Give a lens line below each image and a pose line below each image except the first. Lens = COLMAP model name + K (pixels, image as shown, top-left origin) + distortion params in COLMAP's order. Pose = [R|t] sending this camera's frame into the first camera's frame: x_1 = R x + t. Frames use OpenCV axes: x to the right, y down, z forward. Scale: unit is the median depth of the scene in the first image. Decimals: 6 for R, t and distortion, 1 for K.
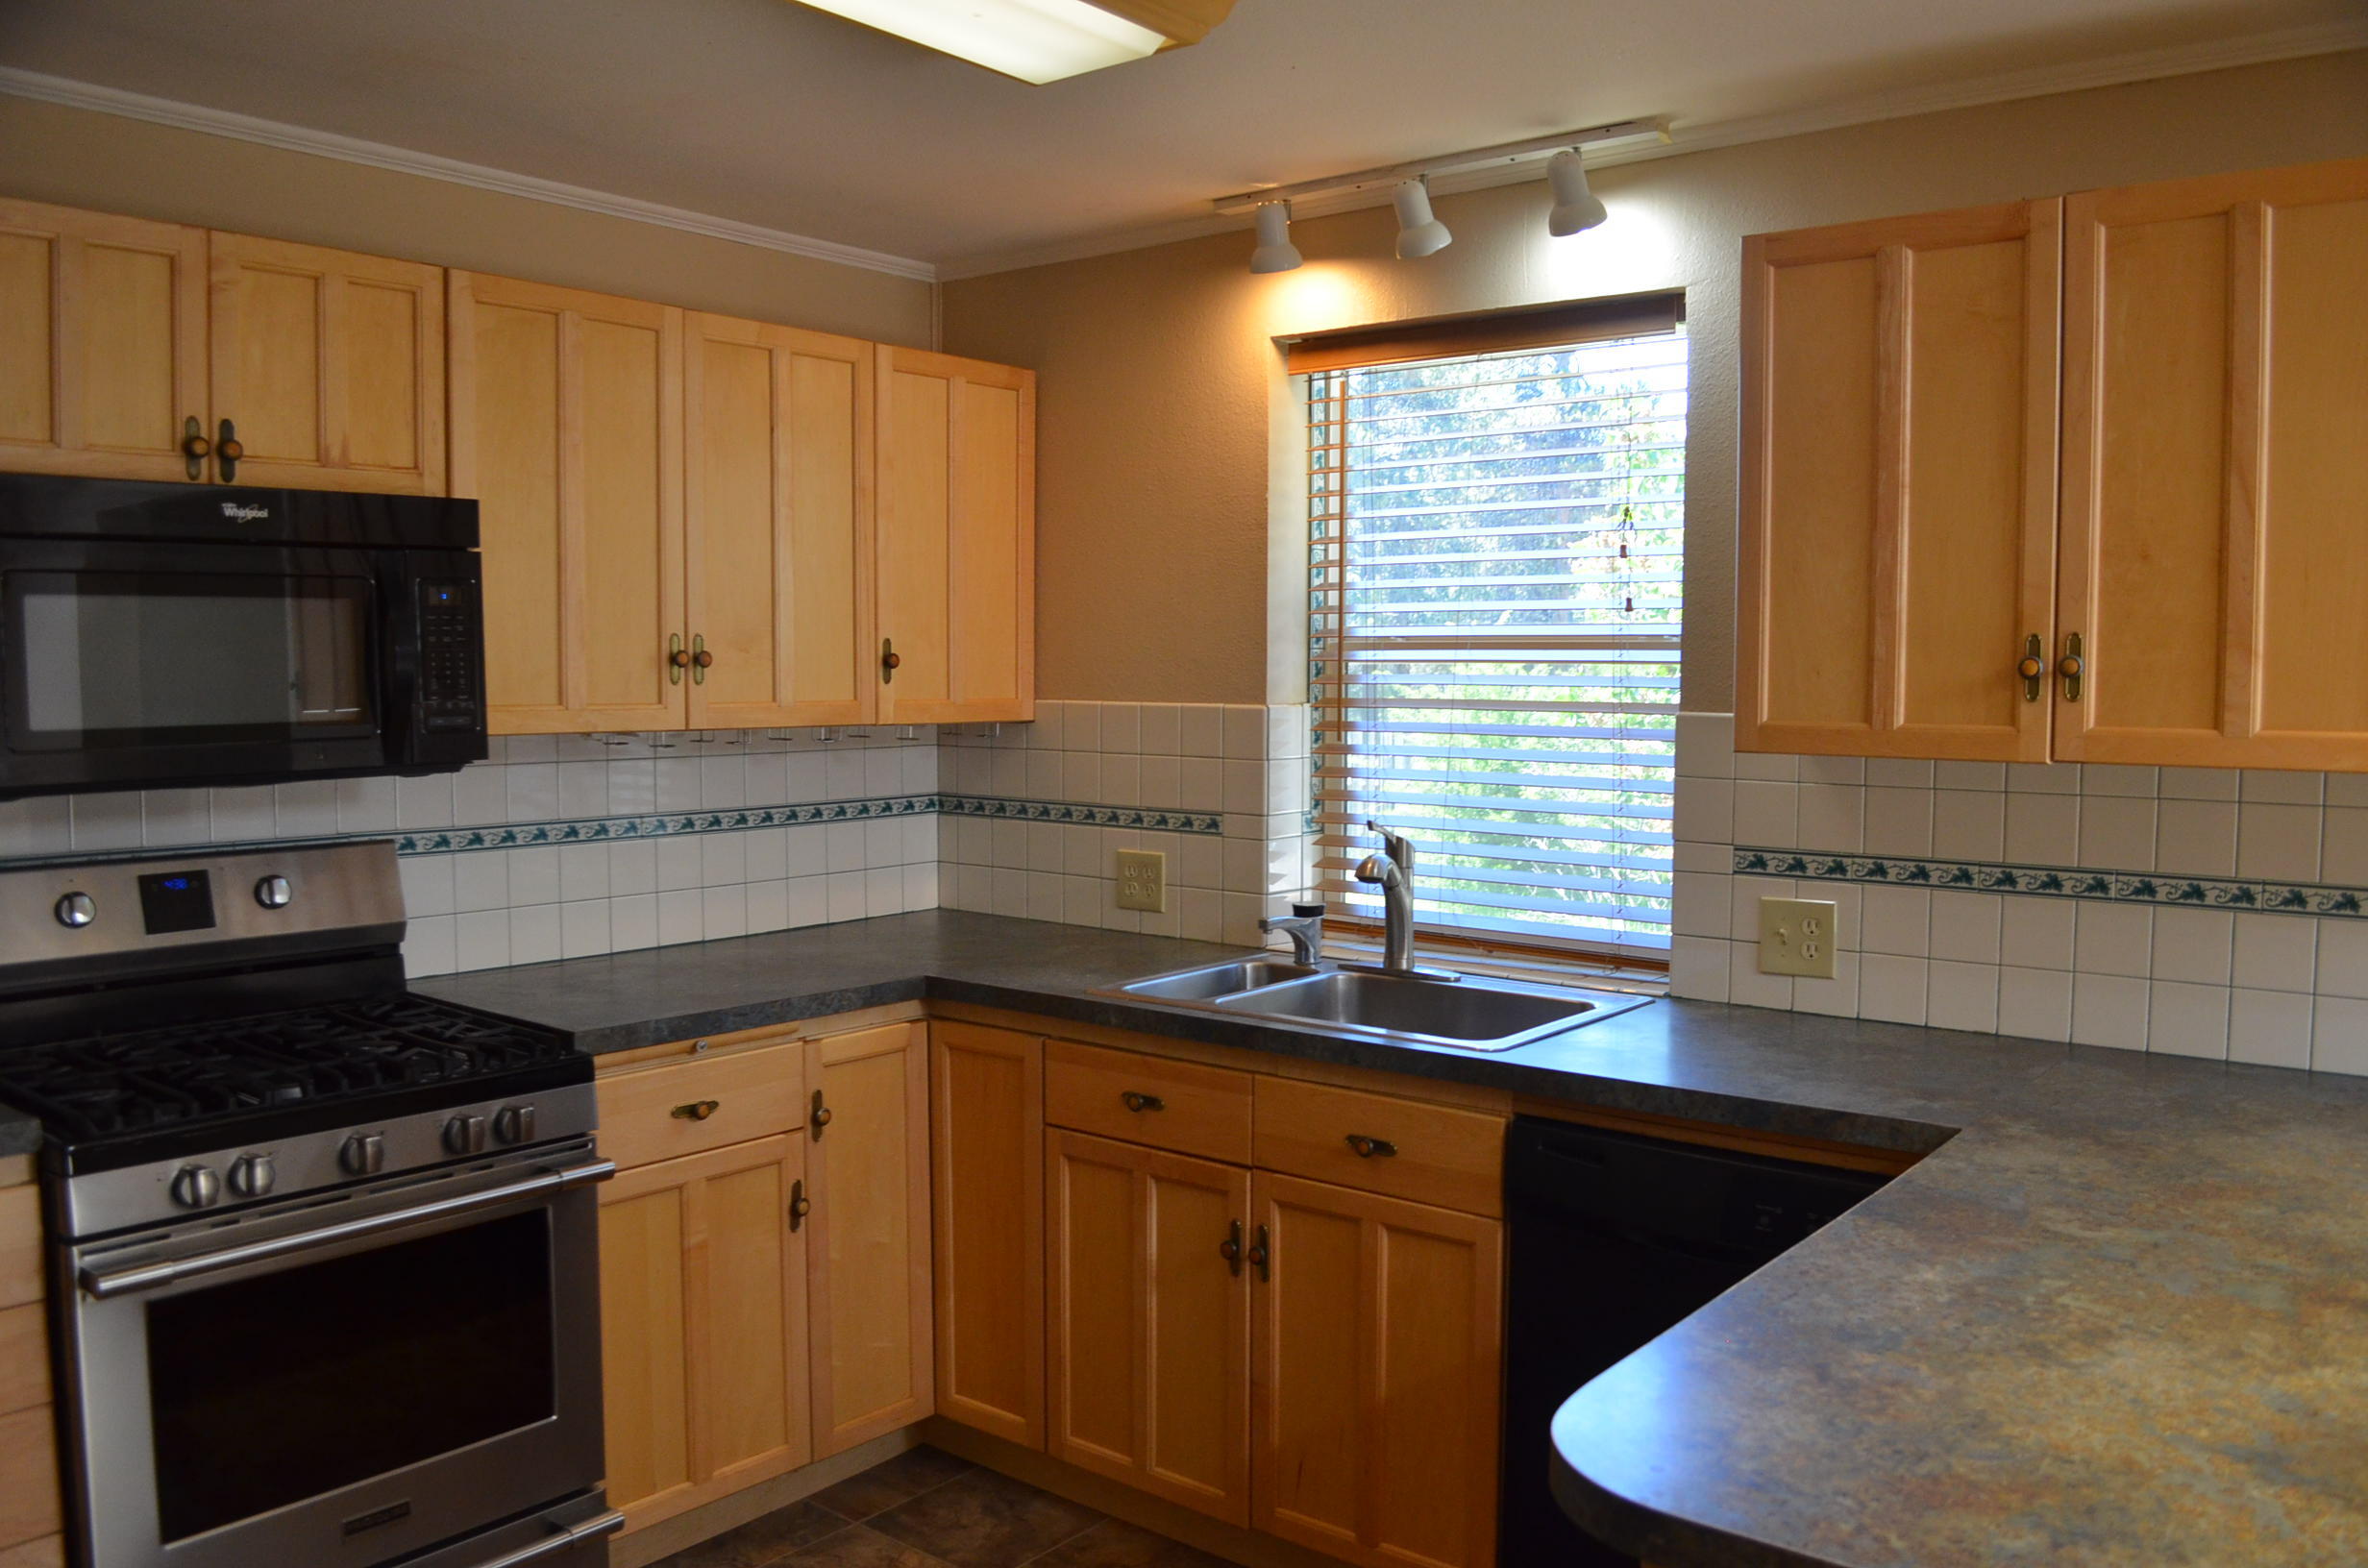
lens RADIAL K [[1865.9, 0, 1198.2], [0, 1865.9, 796.5], [0, 0, 1]] dist [-0.080078, 0.009574]
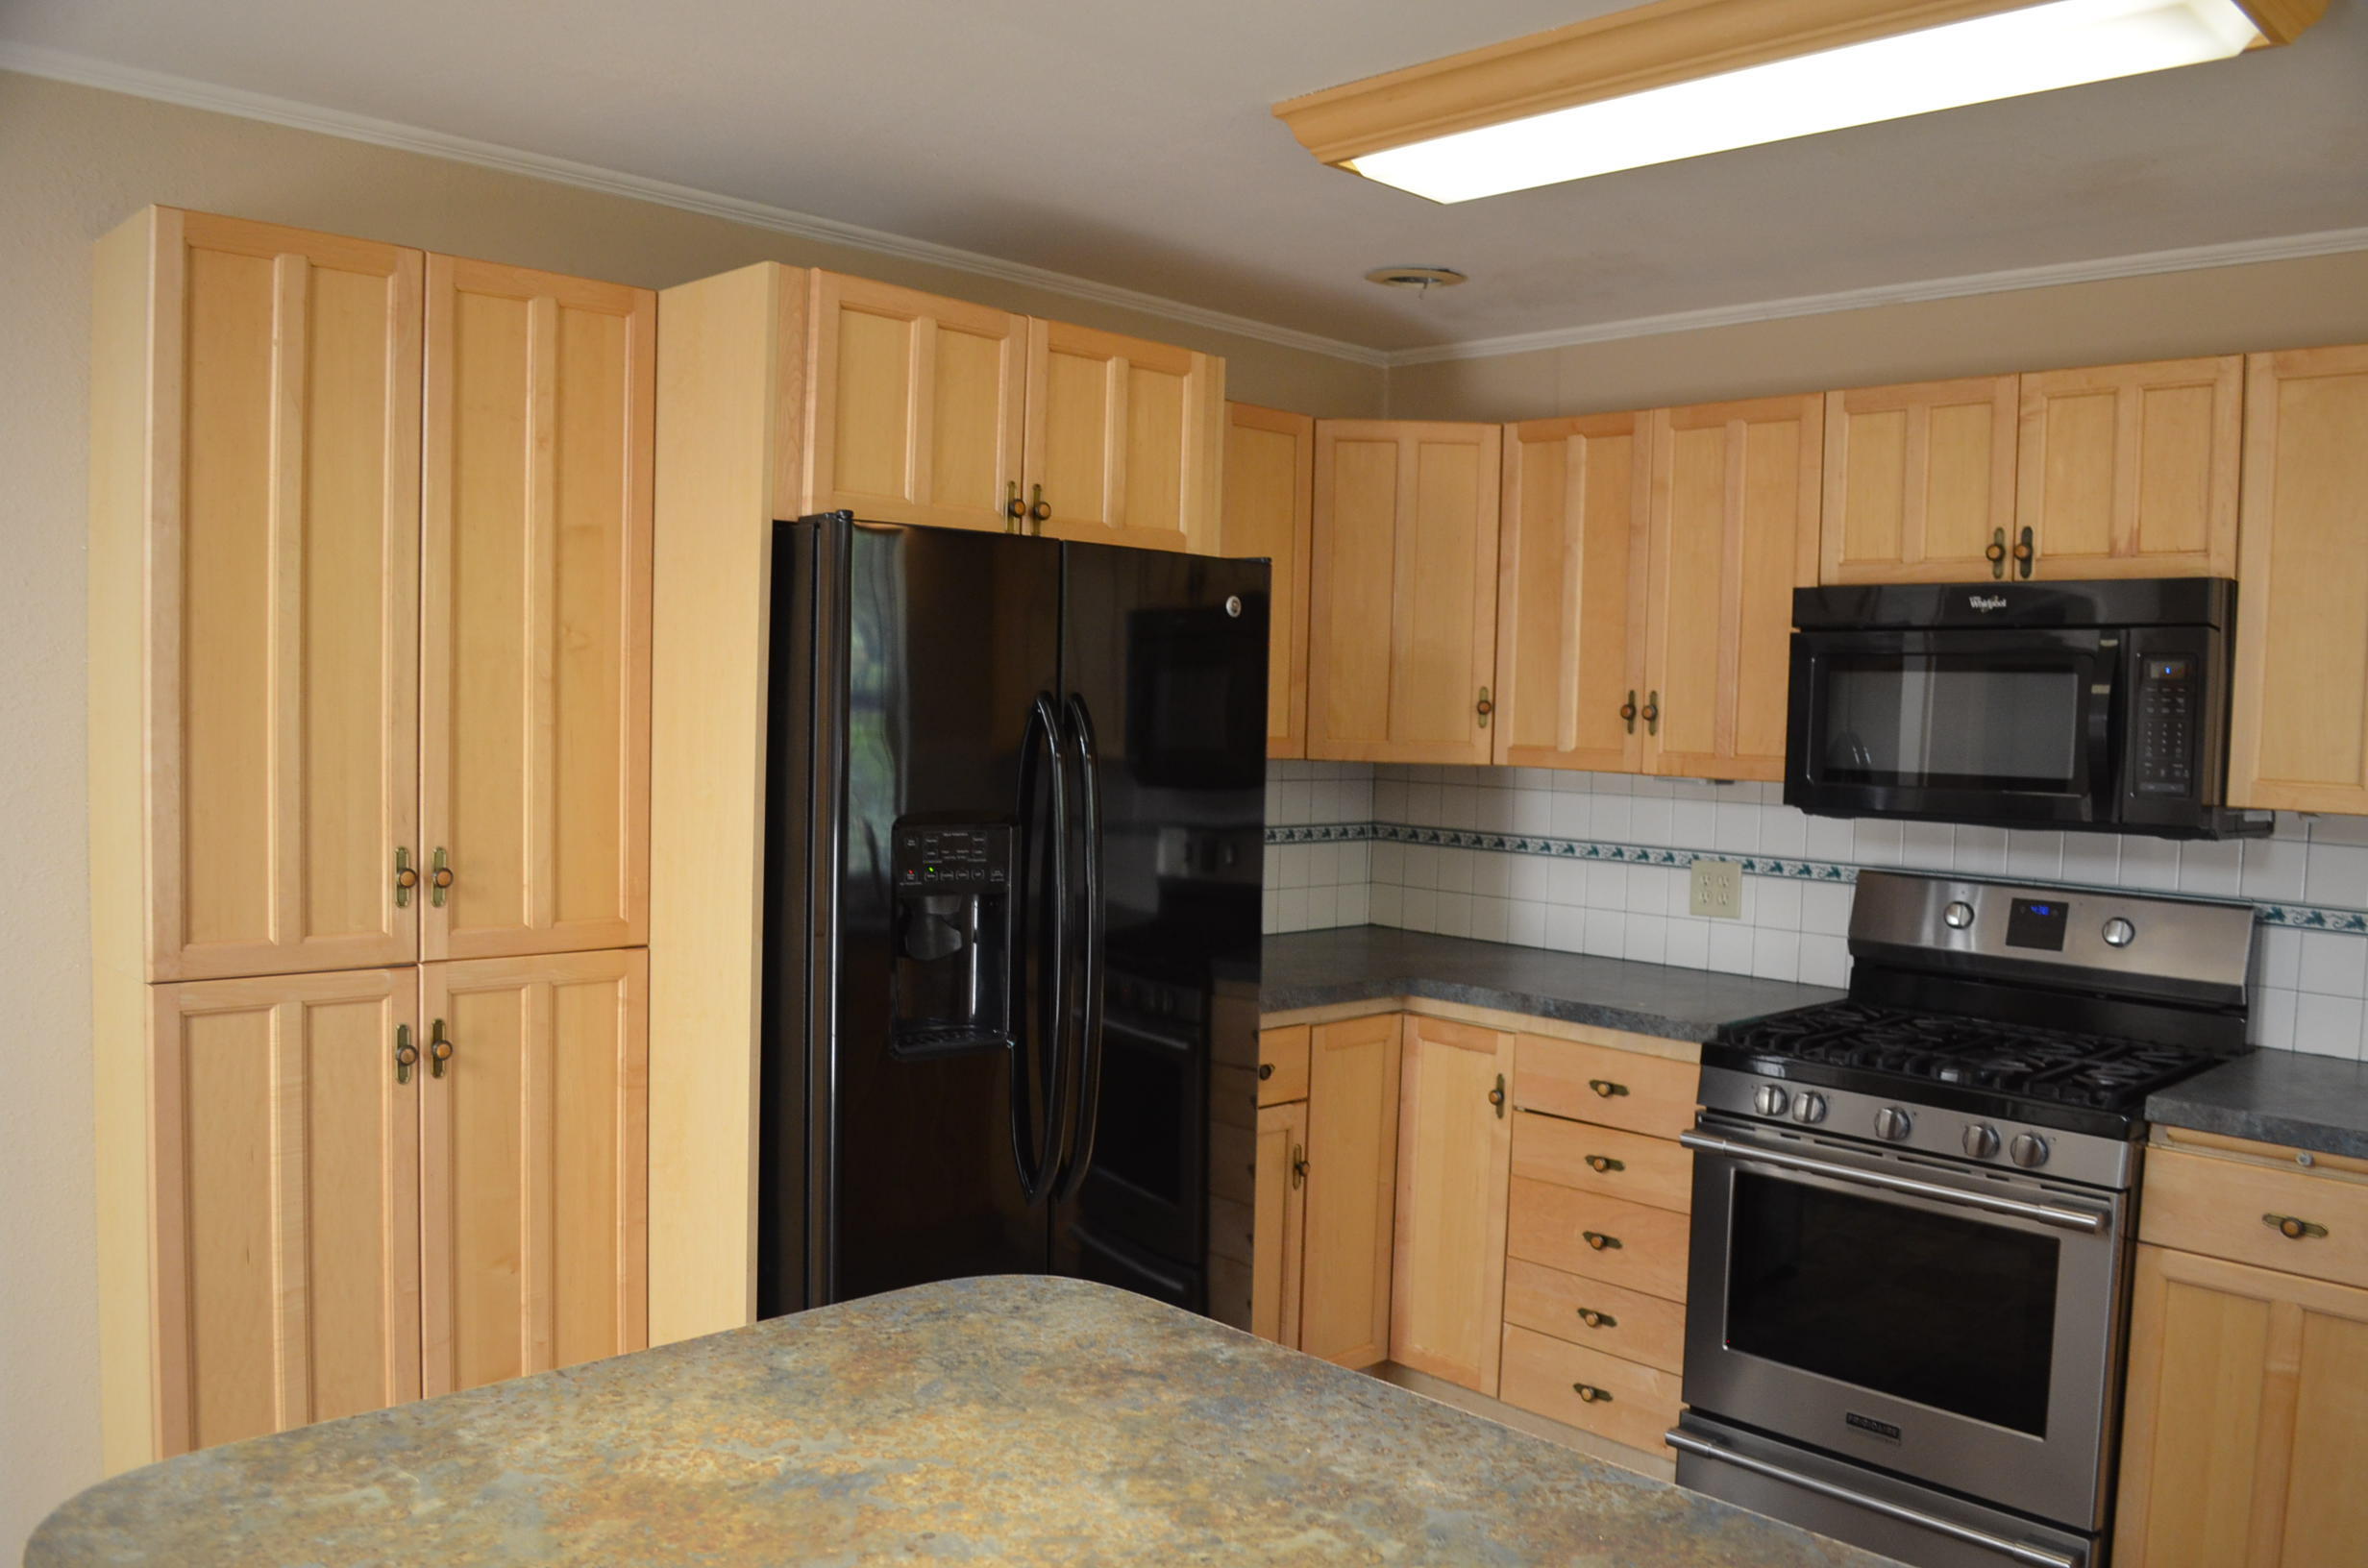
lens RADIAL K [[1865.9, 0, 1219.2], [0, 1865.9, 799.7], [0, 0, 1]] dist [-0.080078, 0.009574]
pose [[-0.108719, 0.047445, -0.992940, 0.716761], [-0.104784, 0.992749, 0.058909, -0.040149], [0.988535, 0.110448, -0.102960, 0.585252]]
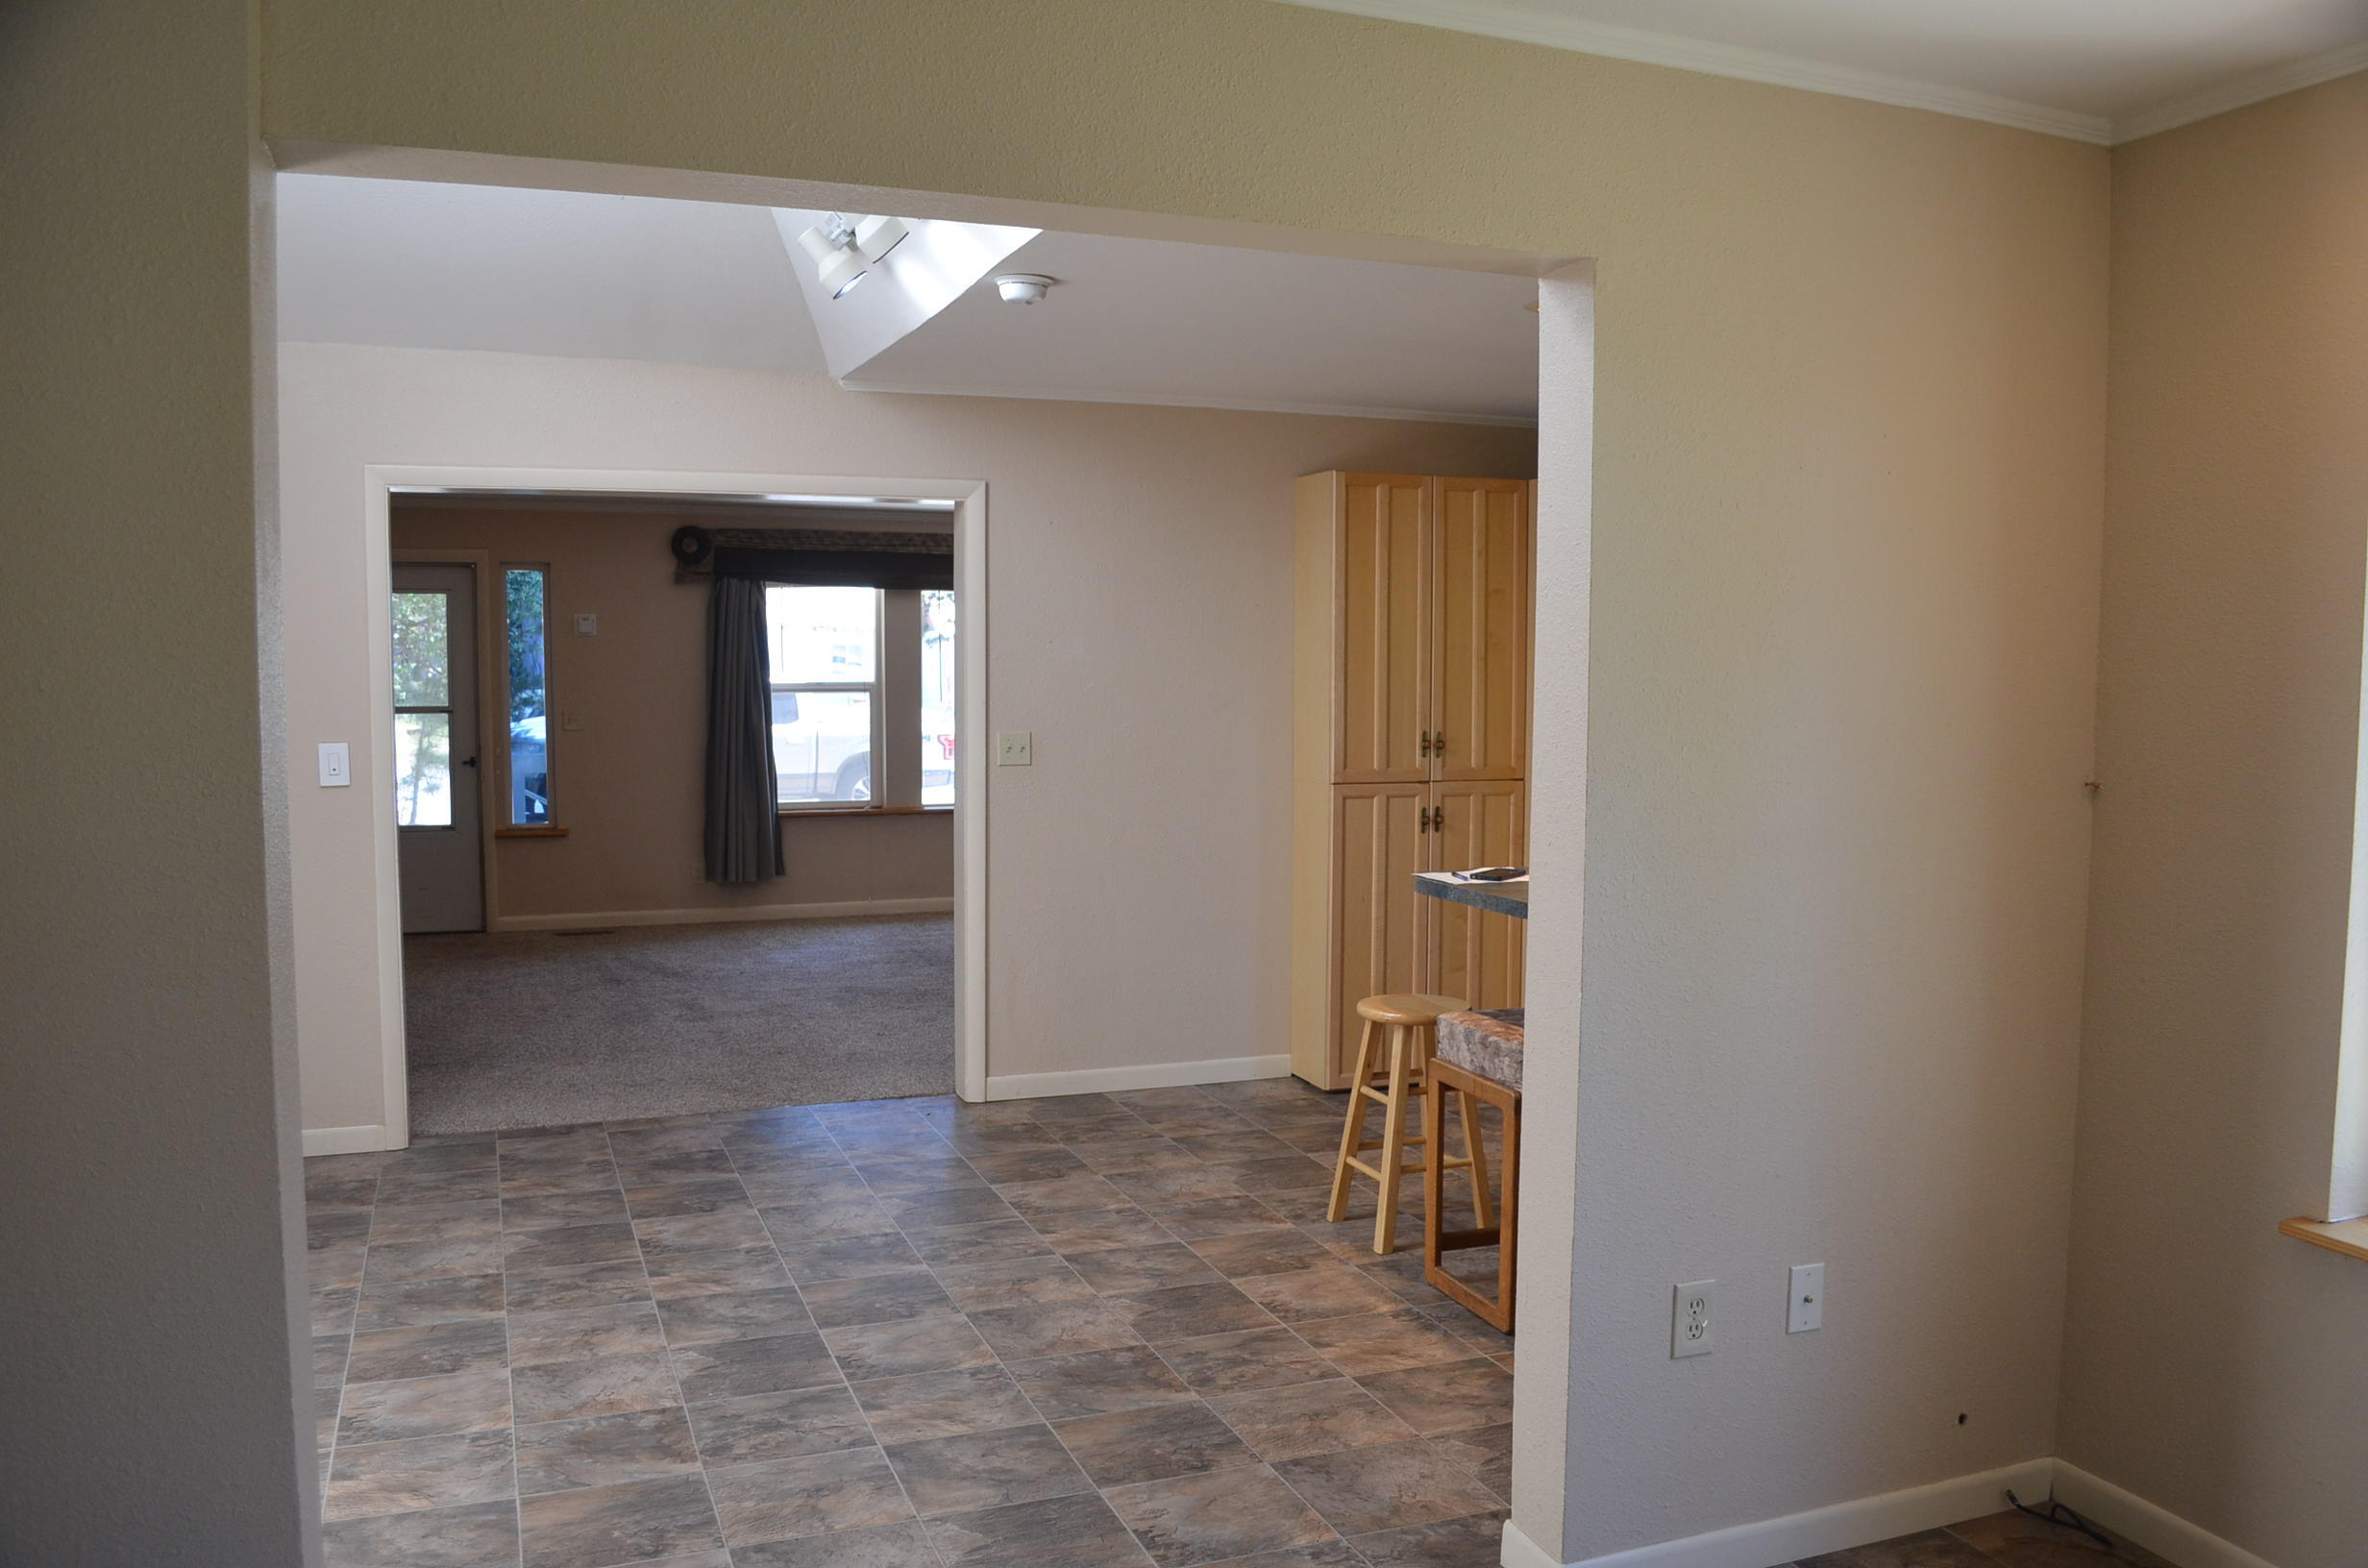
lens RADIAL K [[1865.9, 0, 1186.8], [0, 1865.9, 786.7], [0, 0, 1]] dist [-0.080078, 0.009574]
pose [[-0.500465, 0.051983, -0.864195, 1.544384], [-0.074577, 0.991897, 0.102853, -0.053515], [0.862539, 0.115923, -0.492533, 0.831890]]
